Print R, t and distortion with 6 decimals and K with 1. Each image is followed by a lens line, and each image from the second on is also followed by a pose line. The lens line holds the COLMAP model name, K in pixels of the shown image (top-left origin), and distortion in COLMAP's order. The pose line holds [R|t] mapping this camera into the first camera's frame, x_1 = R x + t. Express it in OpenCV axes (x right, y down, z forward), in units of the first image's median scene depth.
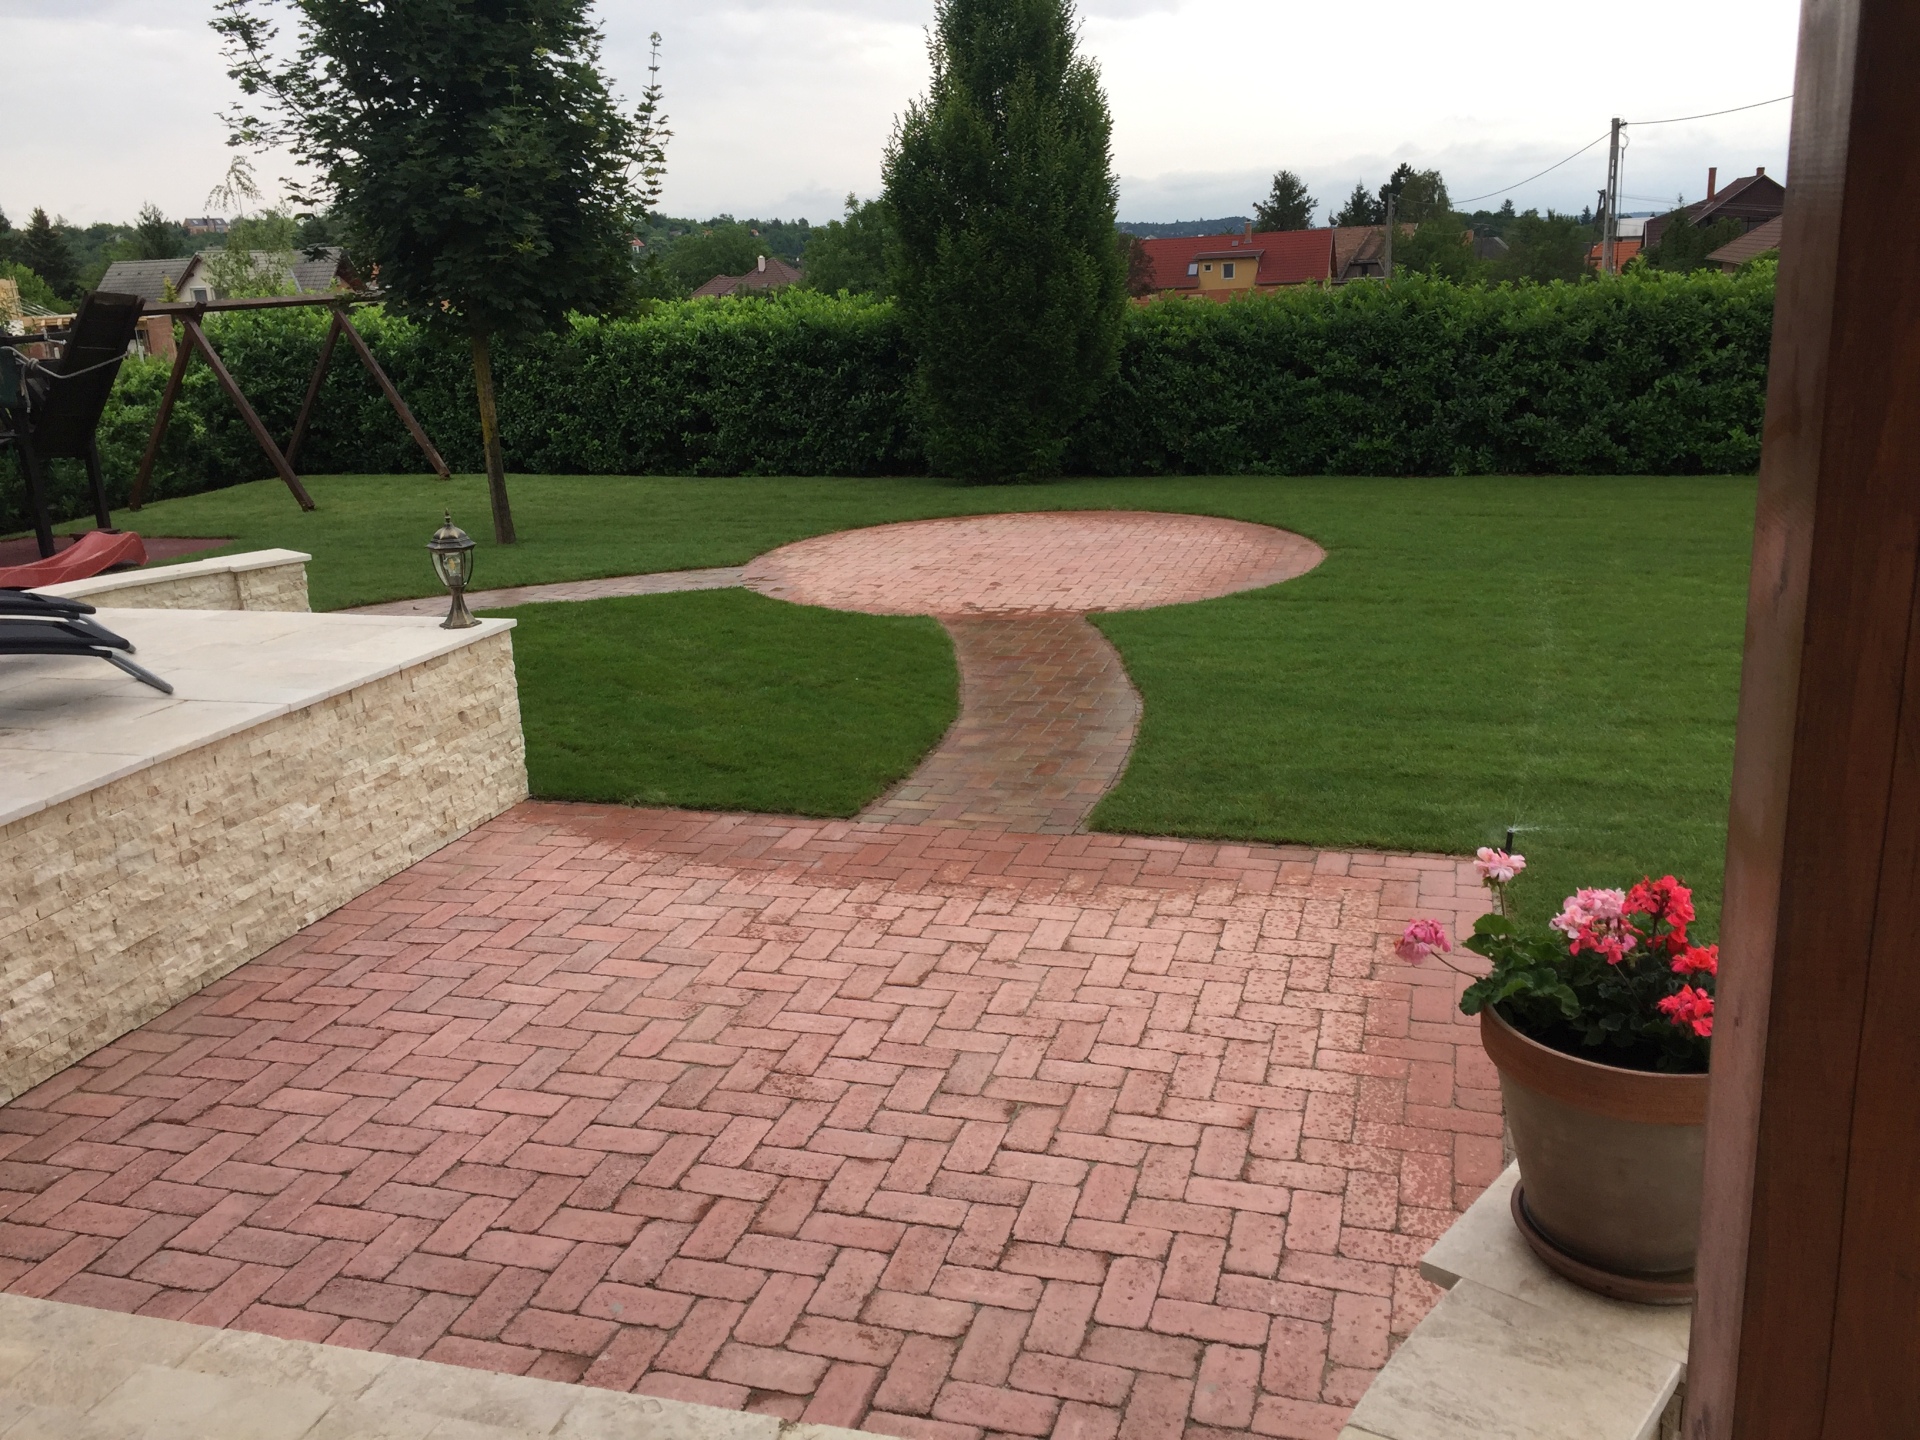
lens RADIAL K [[1635.1, 0, 956.3], [0, 1635.1, 703.9], [0, 0, 1]] dist [0.079973, -0.098187]
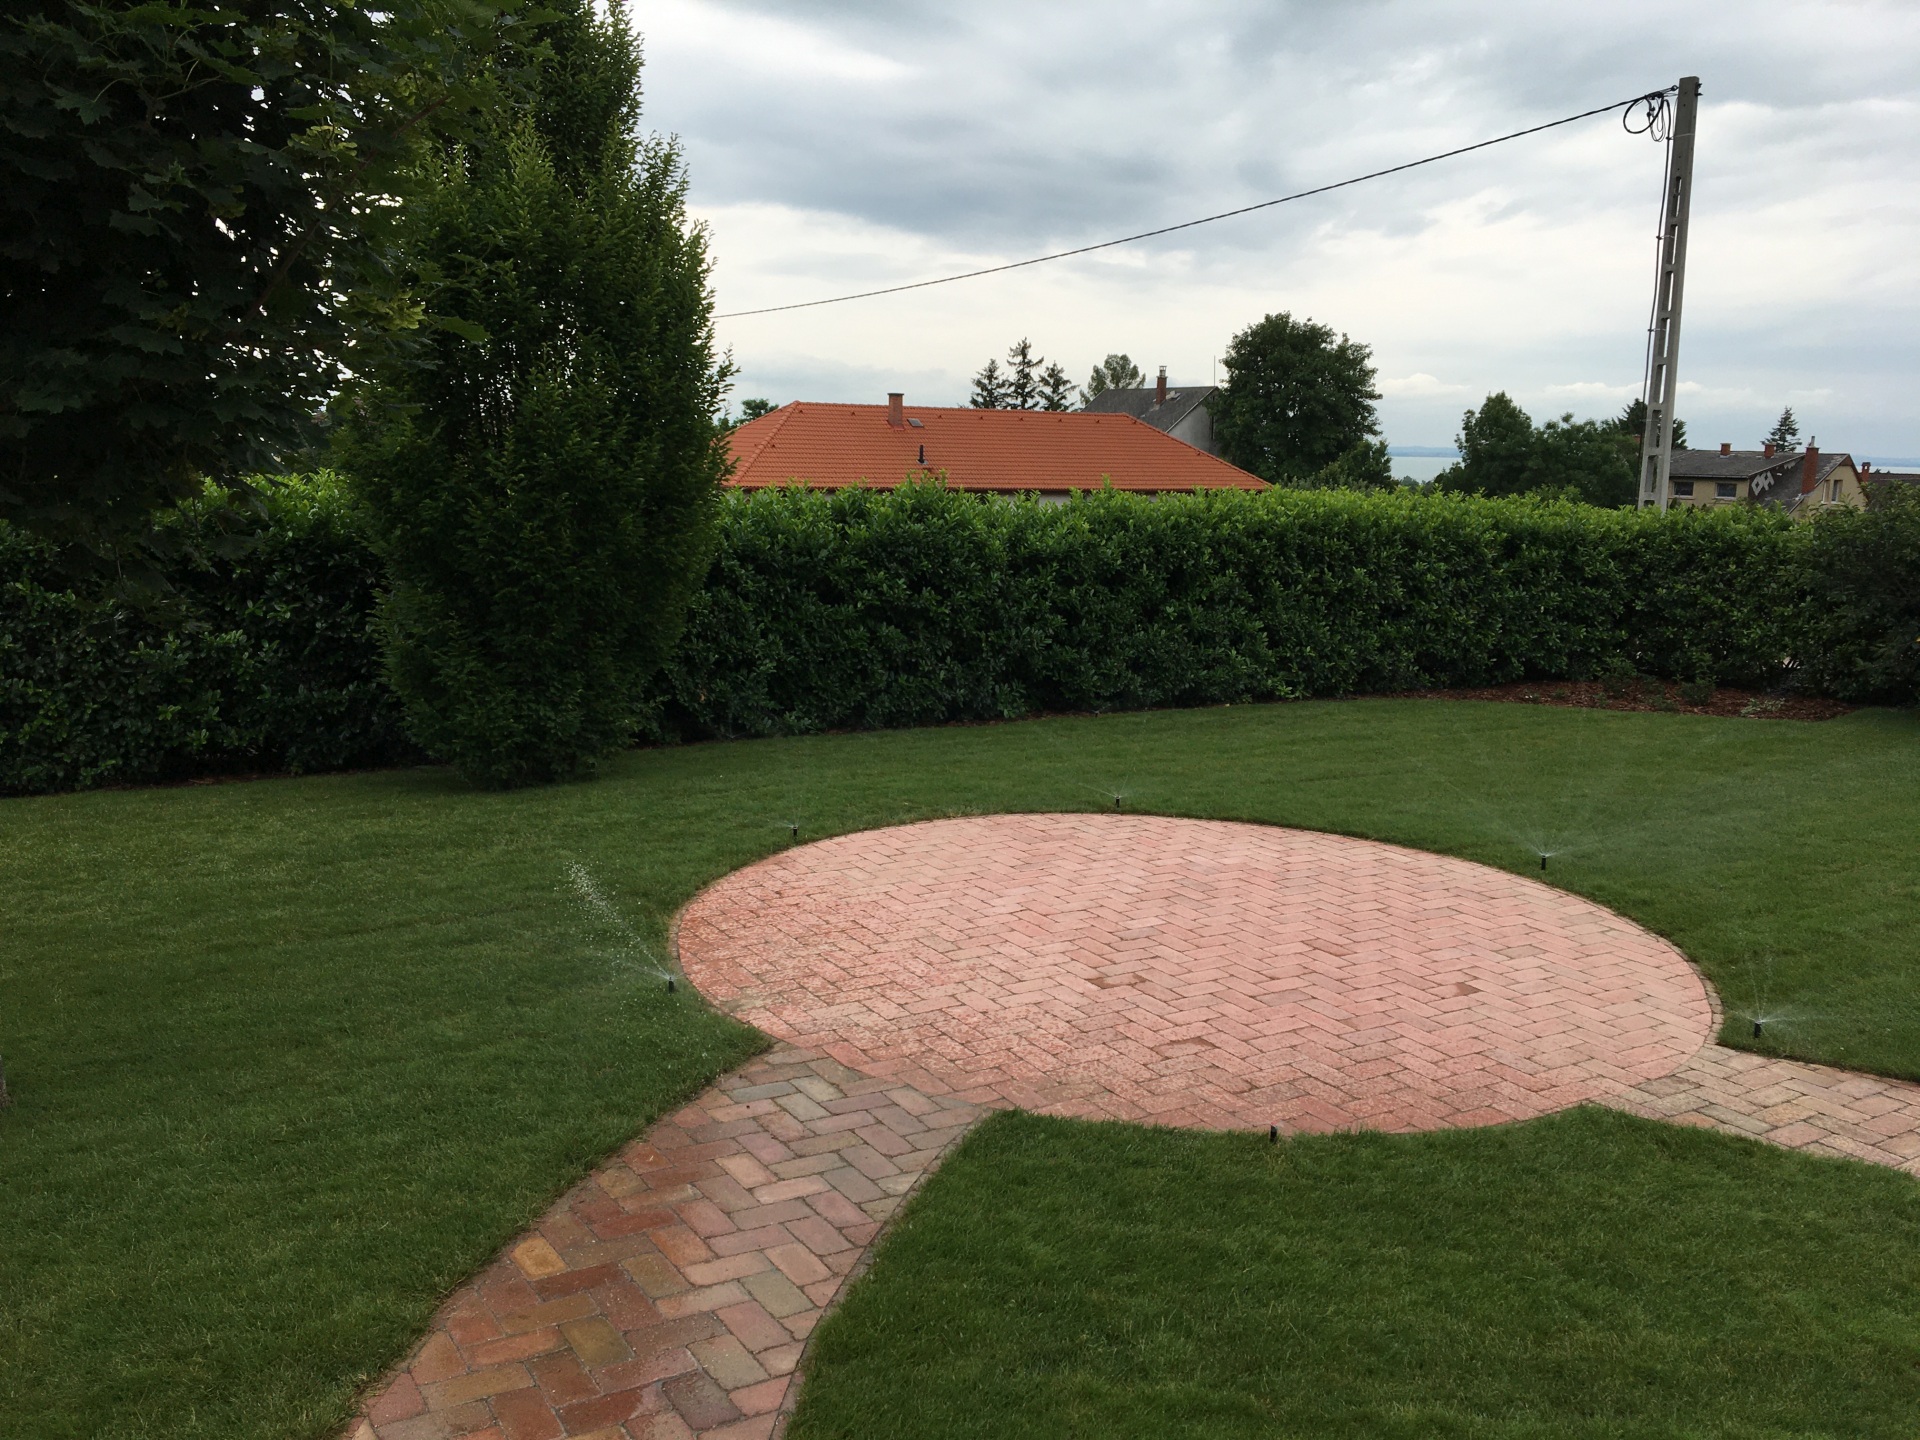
lens RADIAL K [[1602.0, 0, 963.6], [0, 1602.0, 699.6], [0, 0, 1]] dist [0.082412, -0.109848]
pose [[0.664502, -0.056046, 0.745182, -0.327962], [0.143194, 0.988255, -0.053363, -0.113547], [-0.733439, 0.142165, 0.664723, 0.497031]]
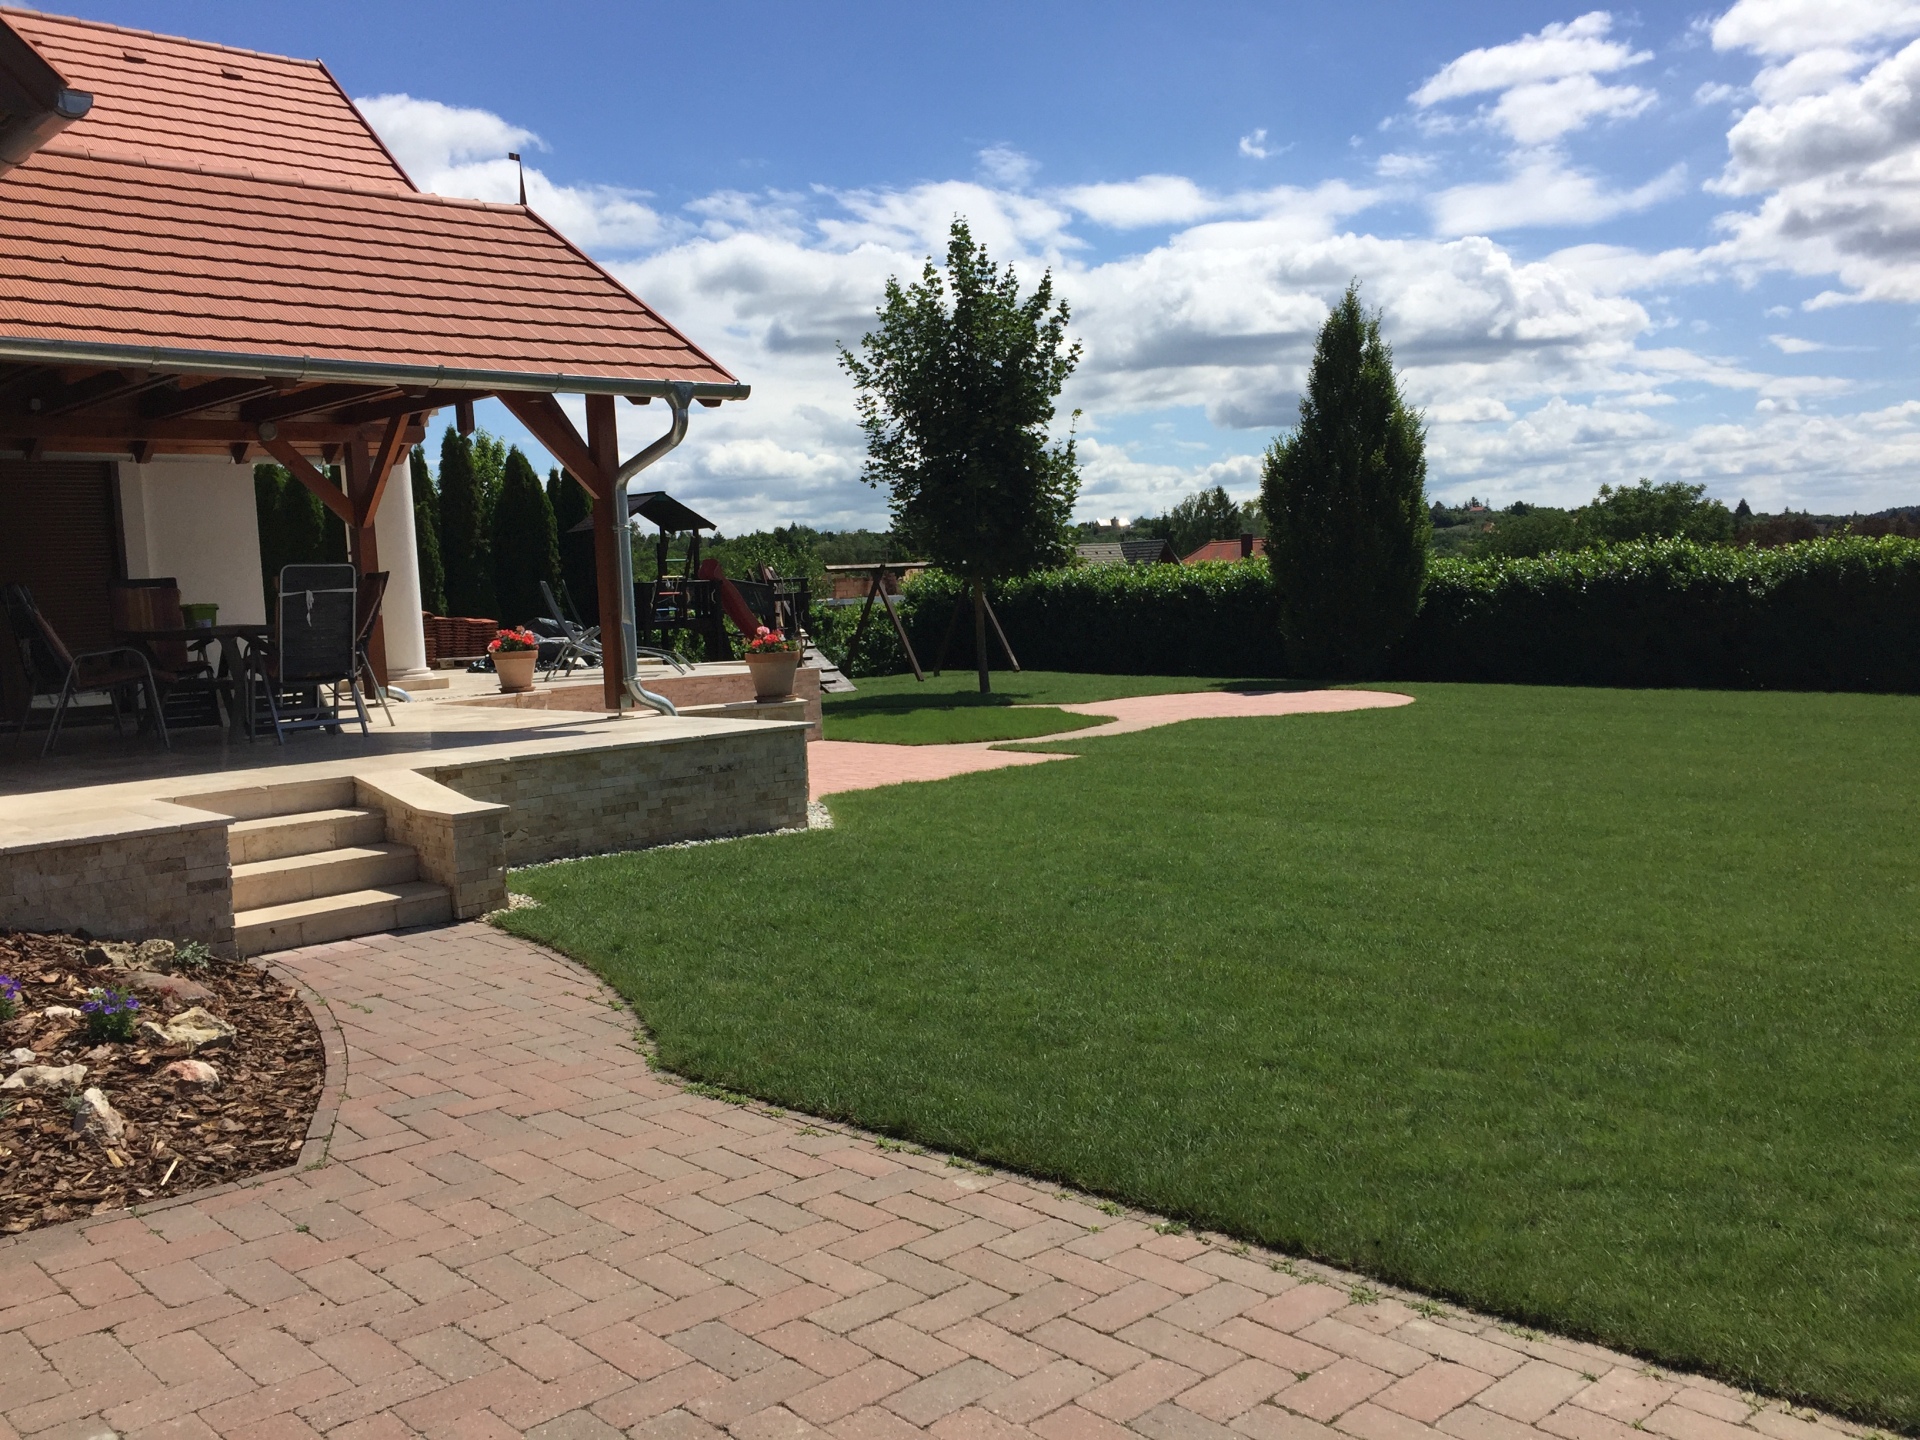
lens RADIAL K [[1635.1, 0, 959.7], [0, 1635.1, 706.7], [0, 0, 1]] dist [0.079973, -0.098187]
pose [[0.875063, 0.041433, -0.482232, 0.457443], [-0.121418, 0.983262, -0.135846, 0.131104], [0.468532, 0.177426, 0.865447, -0.433079]]
